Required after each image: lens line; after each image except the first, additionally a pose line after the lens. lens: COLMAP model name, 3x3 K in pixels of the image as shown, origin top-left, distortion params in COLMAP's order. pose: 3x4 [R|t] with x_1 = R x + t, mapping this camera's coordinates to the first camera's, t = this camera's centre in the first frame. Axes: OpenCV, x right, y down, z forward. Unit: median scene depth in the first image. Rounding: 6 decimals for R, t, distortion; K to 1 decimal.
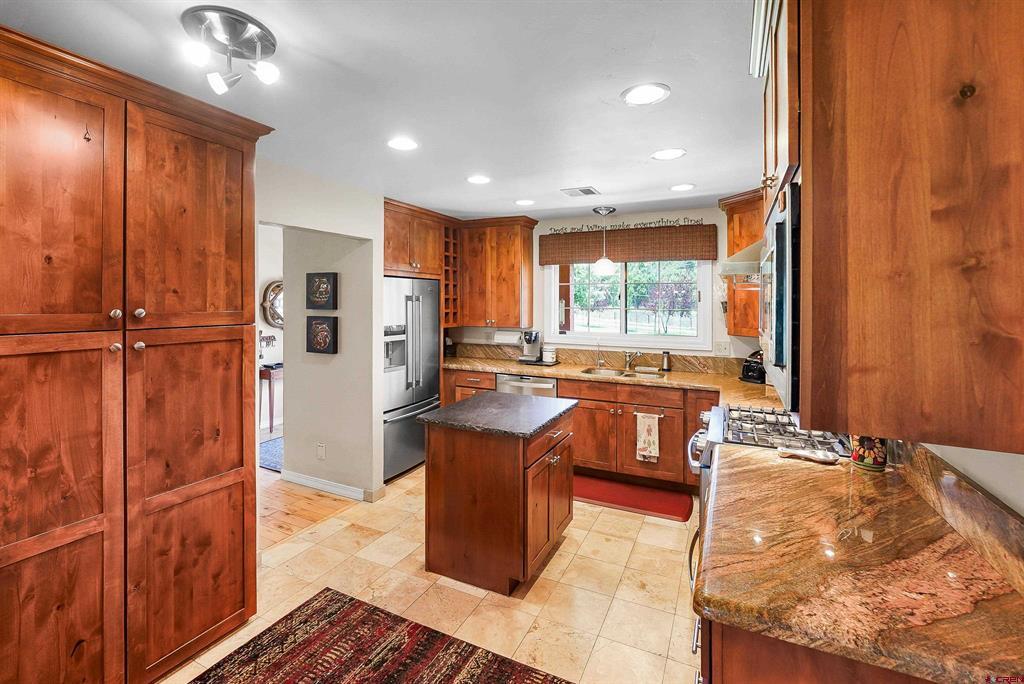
lens RADIAL K [[447.7, 0, 507.9], [0, 447.7, 301.0], [0, 0, 1]] dist [-0.012895, 0.003596]
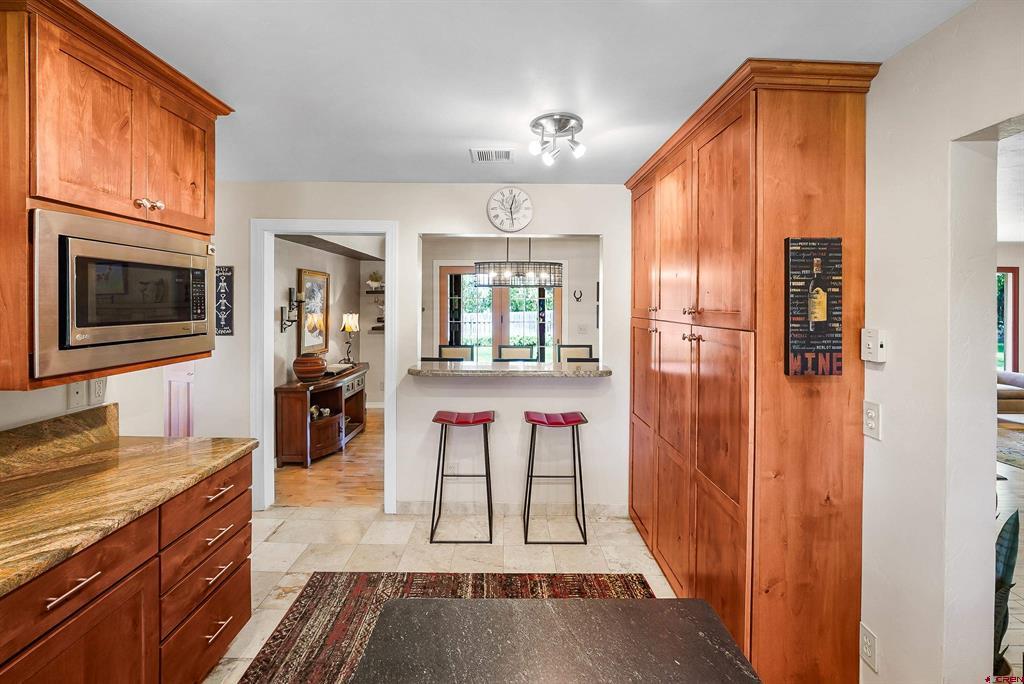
lens RADIAL K [[447.7, 0, 515.6], [0, 447.7, 303.6], [0, 0, 1]] dist [-0.012895, 0.003596]
pose [[-0.896562, -0.005879, -0.442879, 0.064514], [-0.005696, 0.999982, -0.001744, 0.004862], [0.442882, 0.000959, -0.896579, 0.792401]]
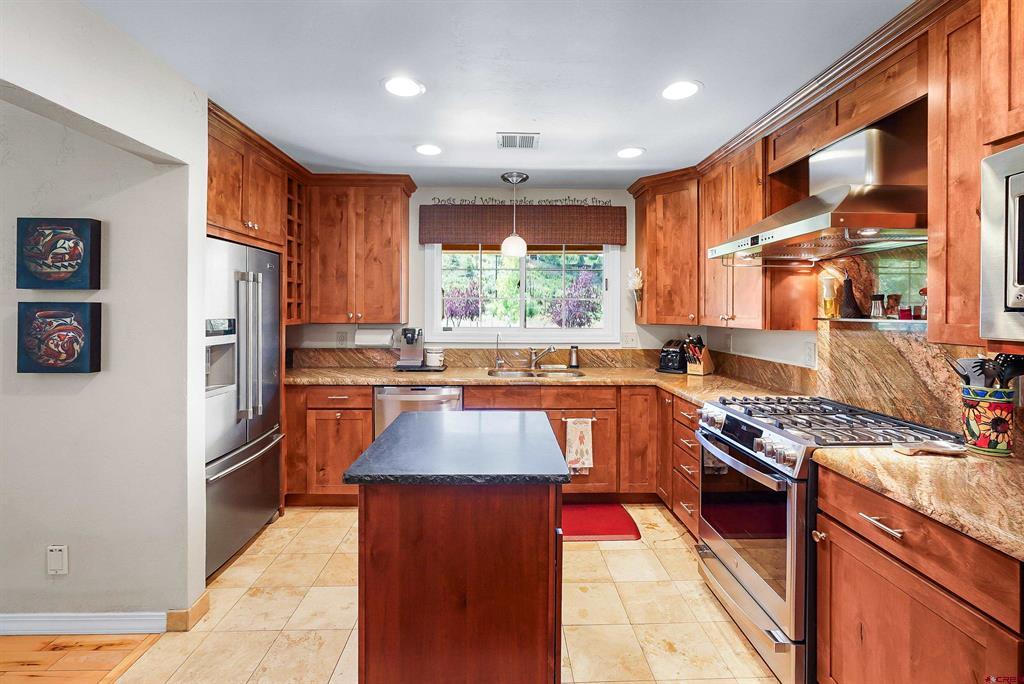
lens RADIAL K [[447.7, 0, 510.4], [0, 447.7, 306.7], [0, 0, 1]] dist [-0.012895, 0.003596]
pose [[0.888052, 0.001473, 0.459740, -0.171140], [-0.000841, 0.999998, -0.001579, 0.036791], [-0.459742, 0.001016, 0.888052, 0.270323]]
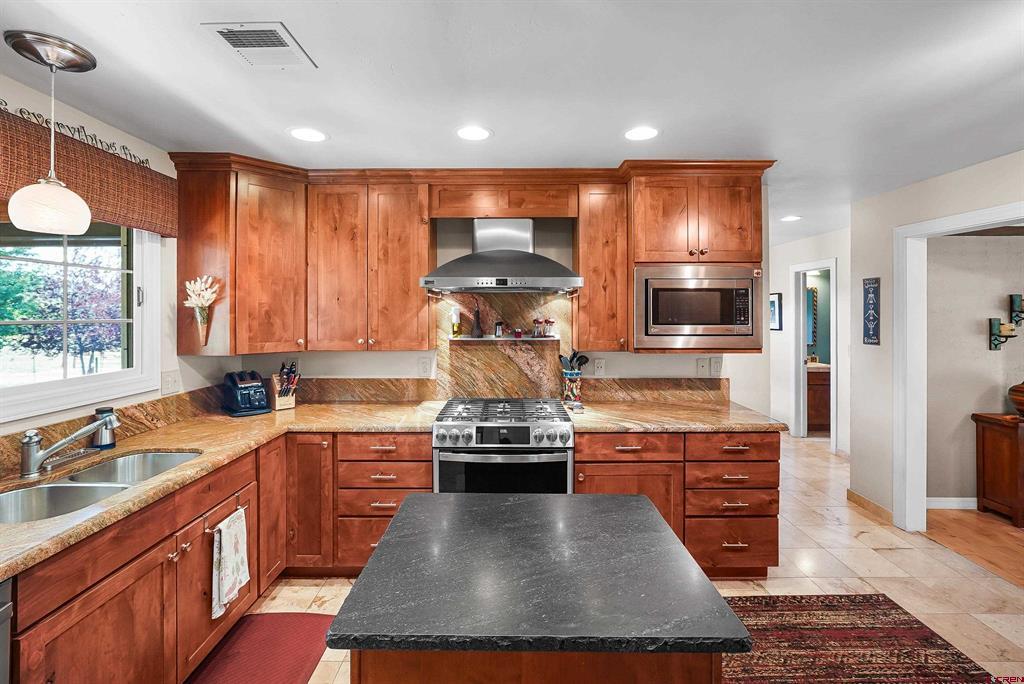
lens RADIAL K [[447.7, 0, 505.8], [0, 447.7, 312.9], [0, 0, 1]] dist [-0.012895, 0.003596]
pose [[-0.433690, -0.005176, 0.901048, -0.269541], [-0.005774, 0.999979, 0.002965, 0.005617], [-0.901044, -0.003917, -0.433710, 0.823834]]
